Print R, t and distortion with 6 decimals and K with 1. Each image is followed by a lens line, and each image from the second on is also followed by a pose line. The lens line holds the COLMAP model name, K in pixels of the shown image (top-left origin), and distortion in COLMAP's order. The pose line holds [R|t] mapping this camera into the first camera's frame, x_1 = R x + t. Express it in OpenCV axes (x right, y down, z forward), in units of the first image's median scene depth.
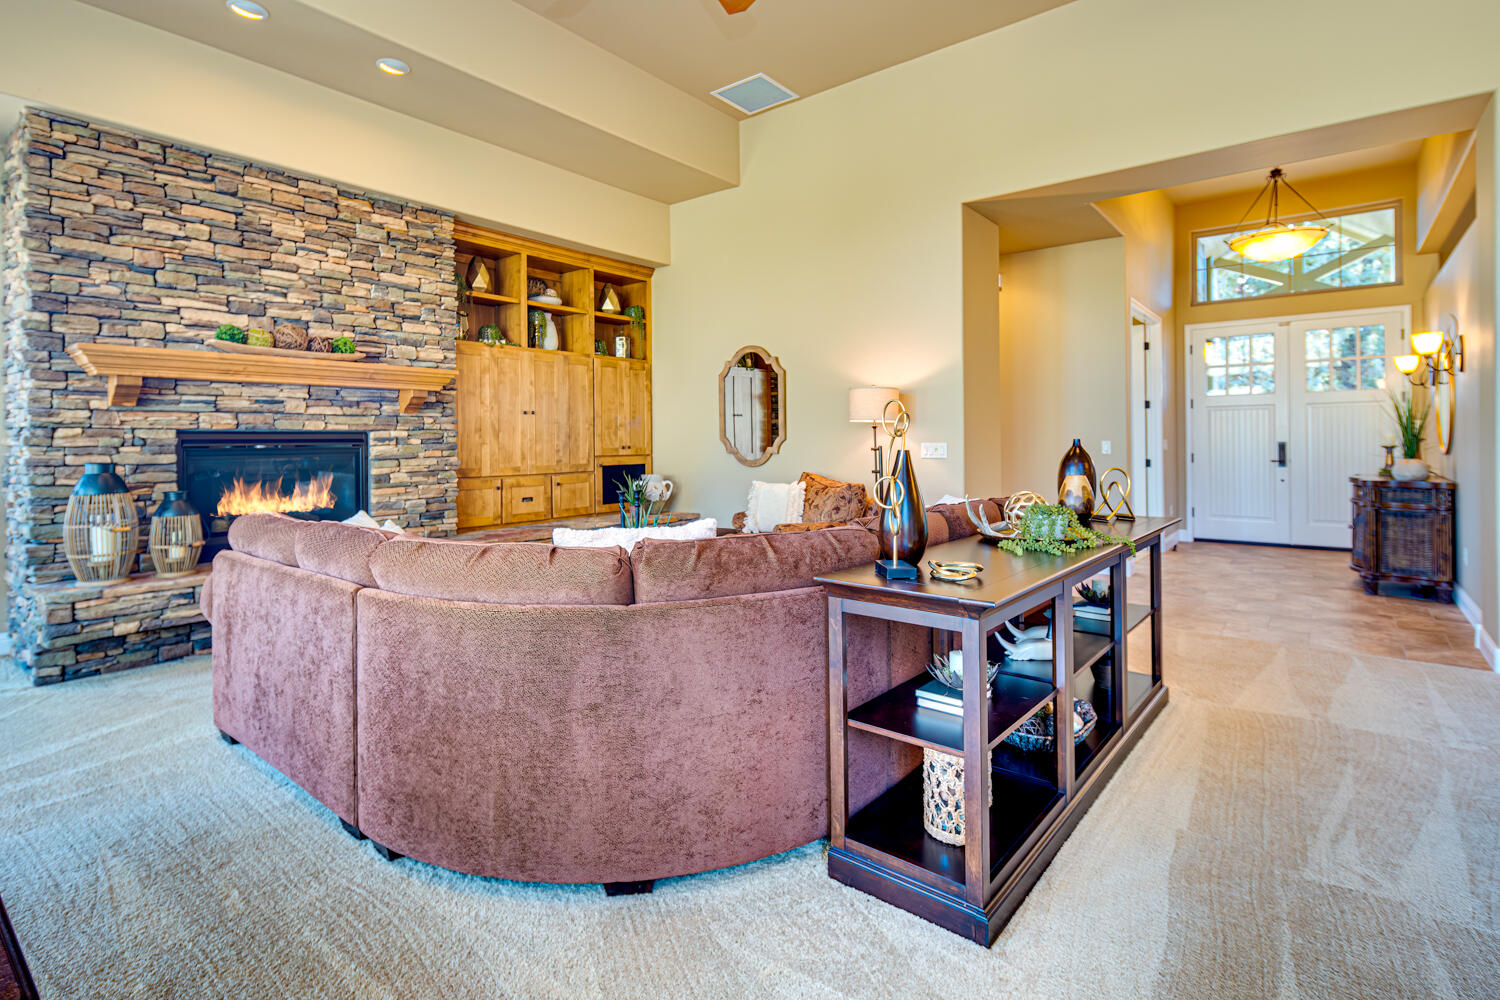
lens RADIAL K [[731.6, 0, 741.9], [0, 731.6, 439.3], [0, 0, 1]] dist [0.000742, -0.001109]
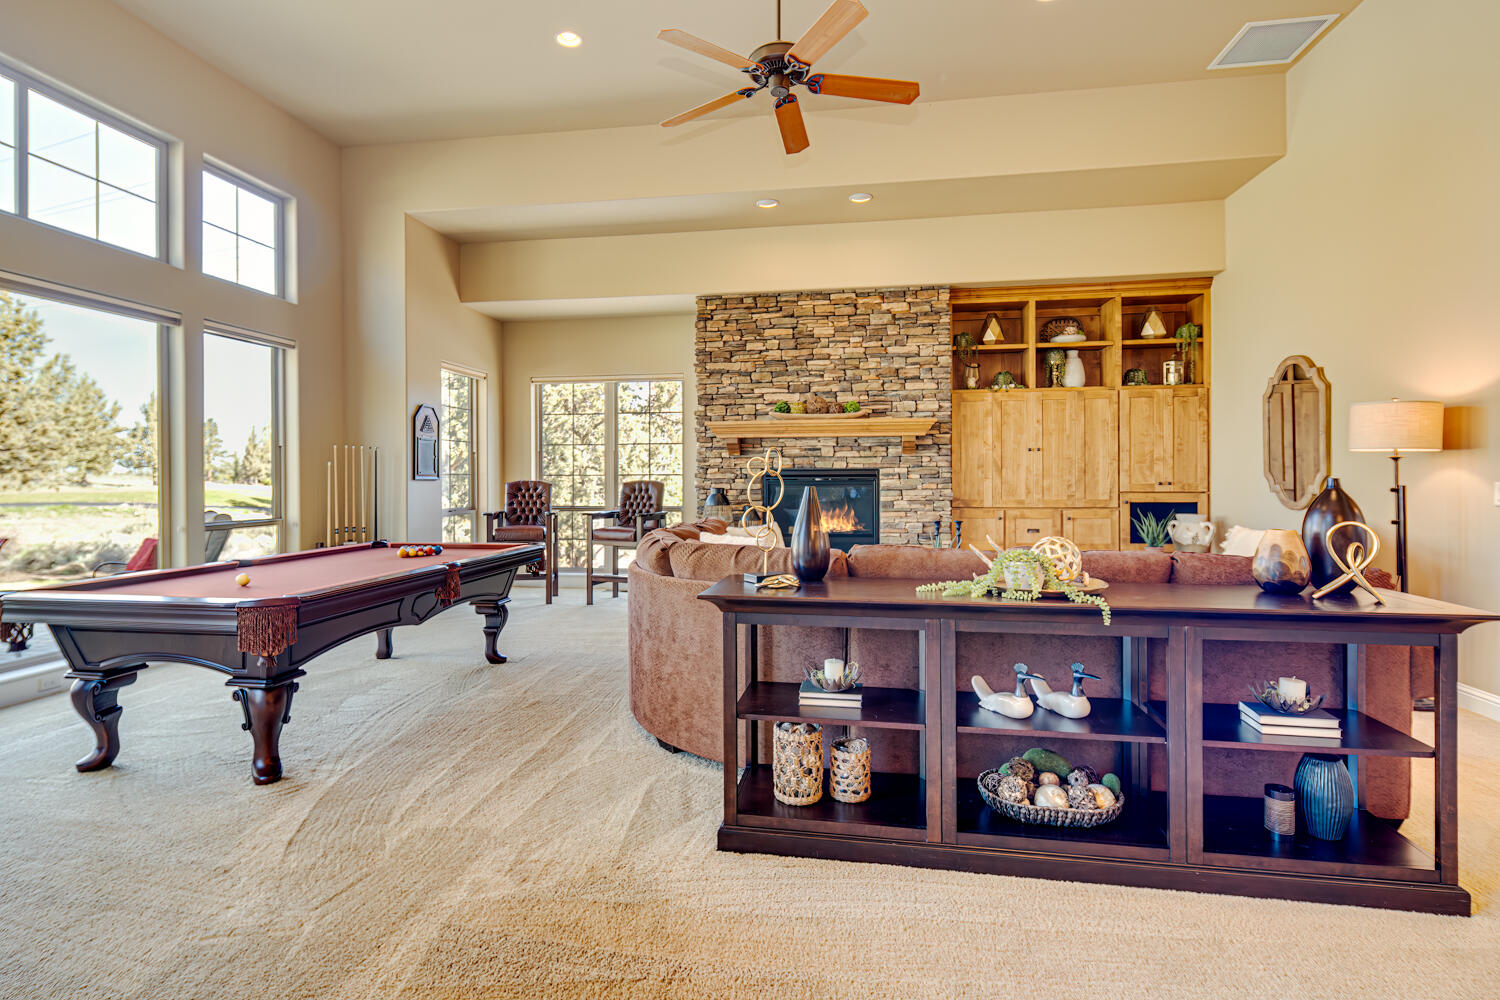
lens RADIAL K [[732.1, 0, 742.7], [0, 732.1, 479.0], [0, 0, 1]] dist [0.003576, -0.001194]
pose [[0.499304, 0.007364, -0.866395, 0.504501], [0.000612, 0.999961, 0.008851, -0.003776], [0.866426, -0.004950, 0.499280, 0.117506]]
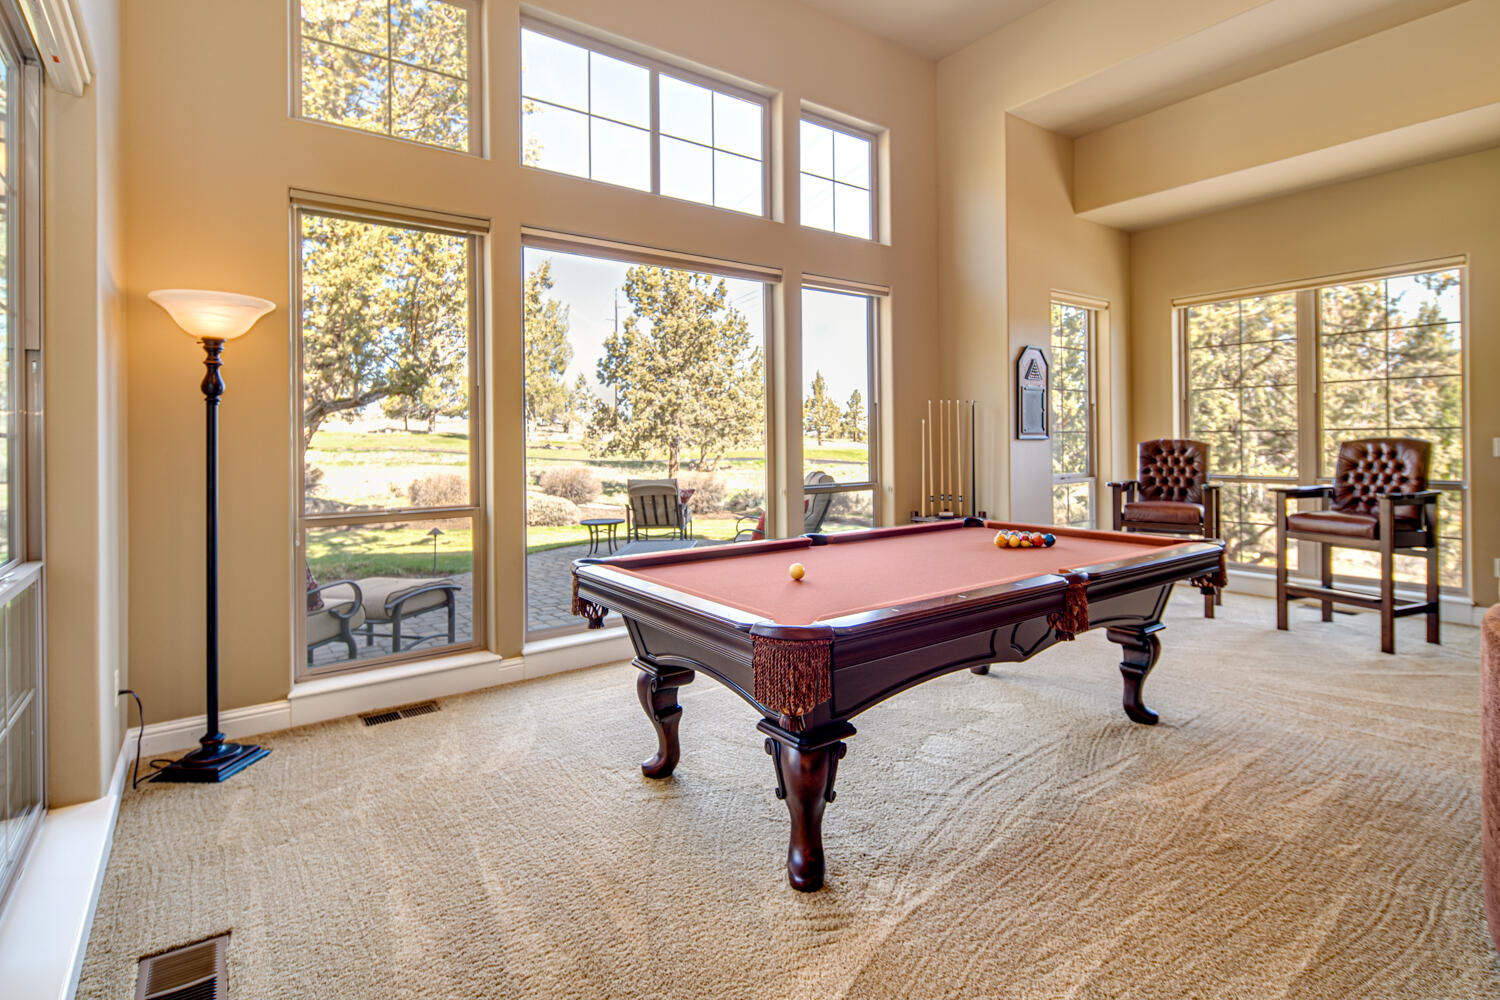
lens RADIAL K [[731.6, 0, 741.9], [0, 731.6, 439.3], [0, 0, 1]] dist [0.000742, -0.001109]
pose [[-0.260947, 0.007232, -0.965326, 0.218790], [0.013879, 0.999897, 0.003740, -0.000933], [0.965253, -0.012422, -0.261021, 0.151312]]
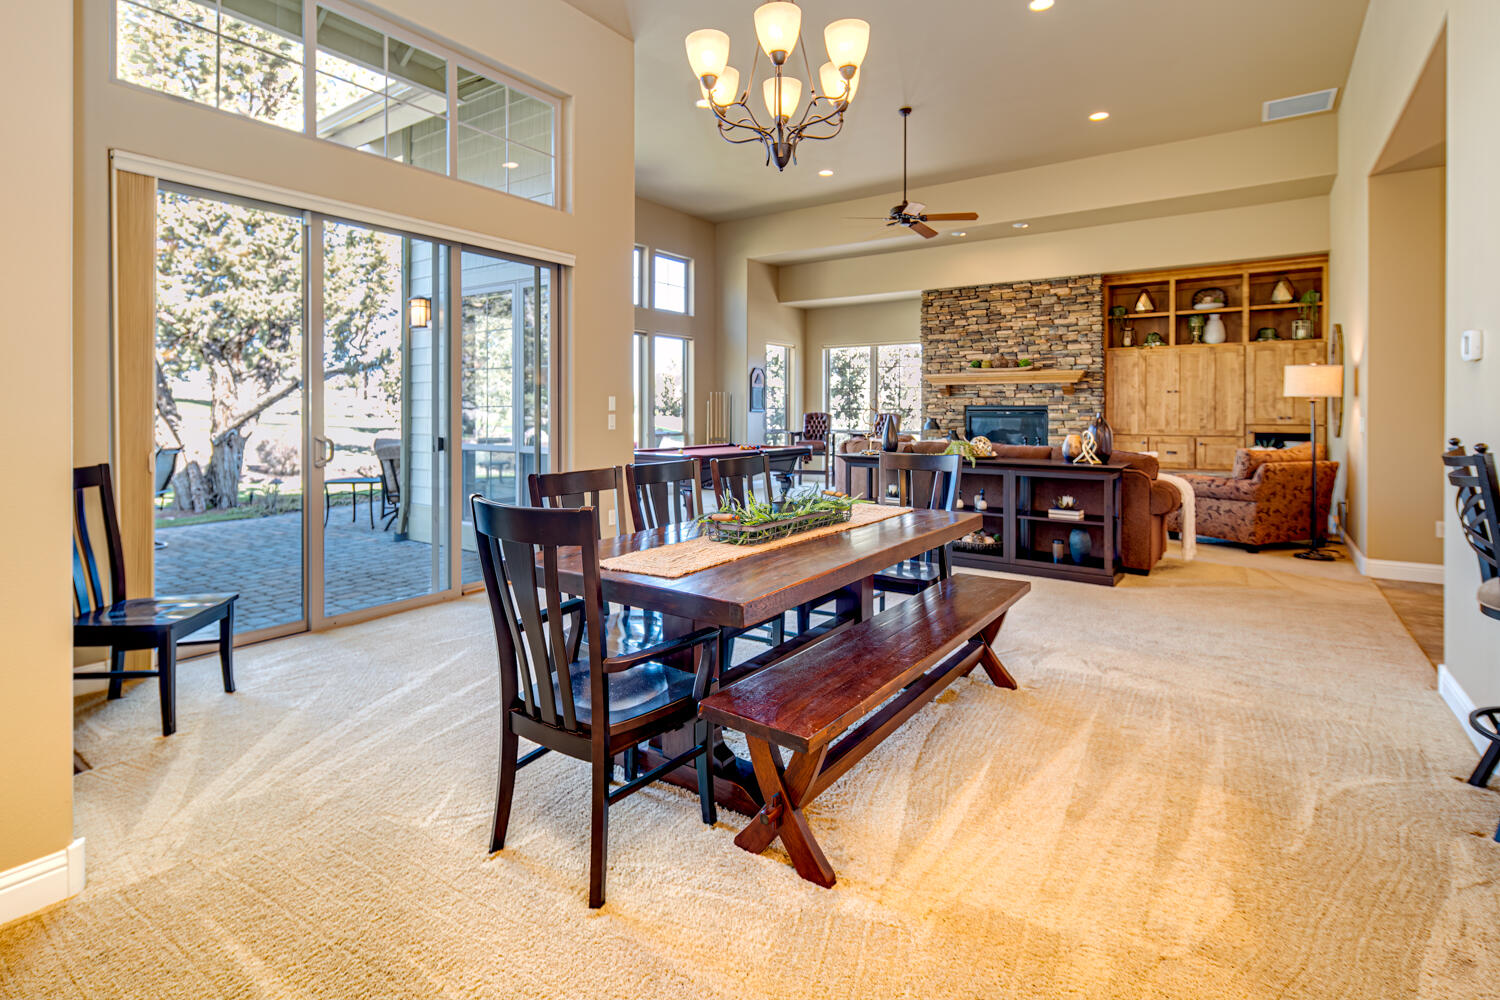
lens RADIAL K [[730.5, 0, 738.6], [0, 730.5, 410.5], [0, 0, 1]] dist [0.000586, 0.000053]
pose [[0.064261, 0.006704, -0.997911, 1.280853], [-0.002613, 0.999975, 0.006549, -0.008238], [0.997930, 0.002187, 0.064277, 0.081344]]
